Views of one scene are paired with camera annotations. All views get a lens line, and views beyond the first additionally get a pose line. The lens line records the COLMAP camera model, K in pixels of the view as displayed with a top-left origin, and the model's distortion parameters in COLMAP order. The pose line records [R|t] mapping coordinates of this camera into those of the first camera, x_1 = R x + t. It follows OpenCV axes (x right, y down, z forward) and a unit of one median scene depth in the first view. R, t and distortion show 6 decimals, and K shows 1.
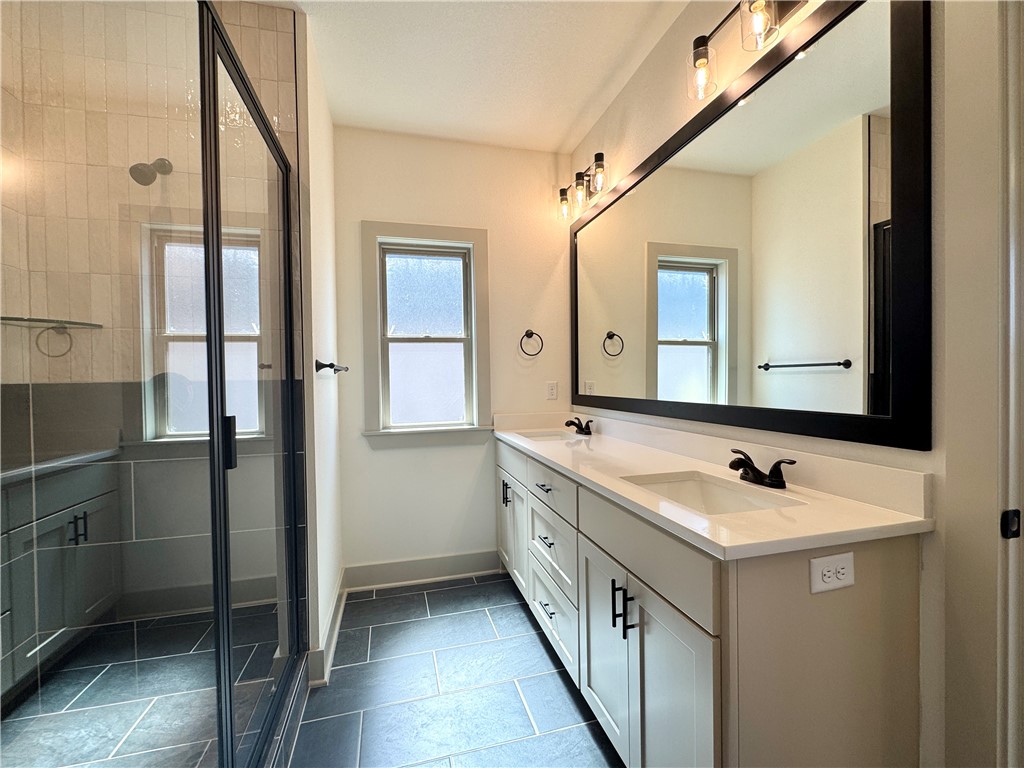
lens RADIAL K [[445.6, 0, 503.9], [0, 445.6, 384.0], [0, 0, 1]] dist [-0.003302, 0.000003]
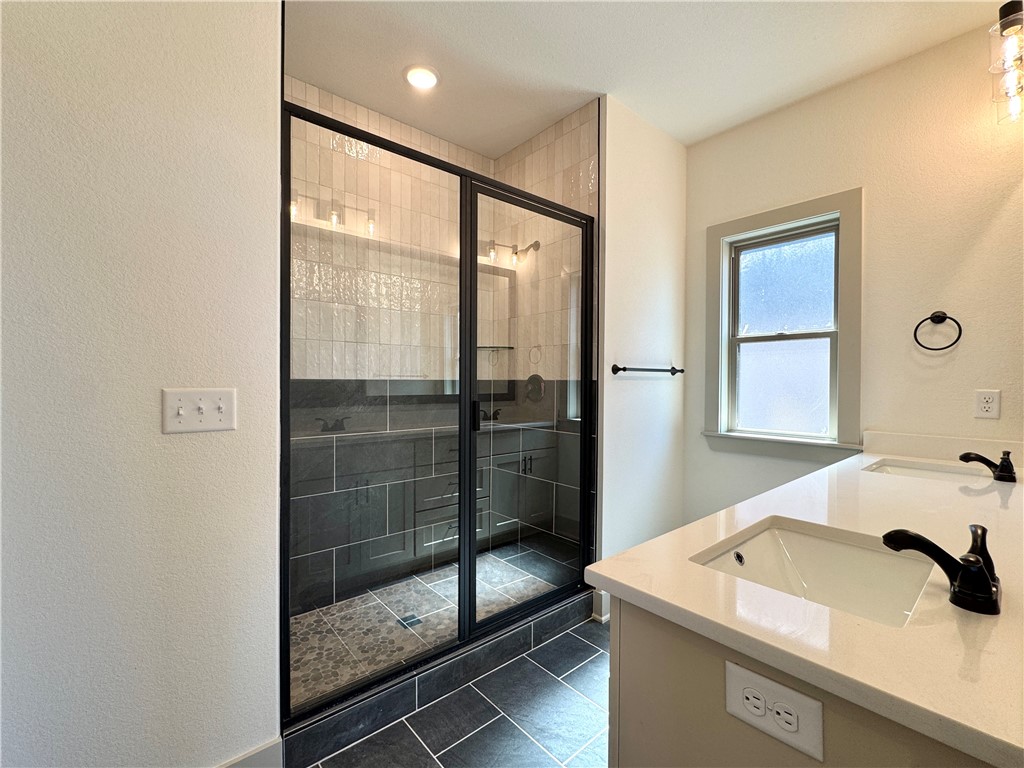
lens RADIAL K [[445.6, 0, 519.3], [0, 445.6, 387.3], [0, 0, 1]] dist [-0.003302, 0.000003]
pose [[0.449229, 0.031021, -0.892878, 0.393719], [-0.022631, 0.999471, 0.023338, -0.009652], [0.893130, 0.009722, 0.449693, 0.142371]]
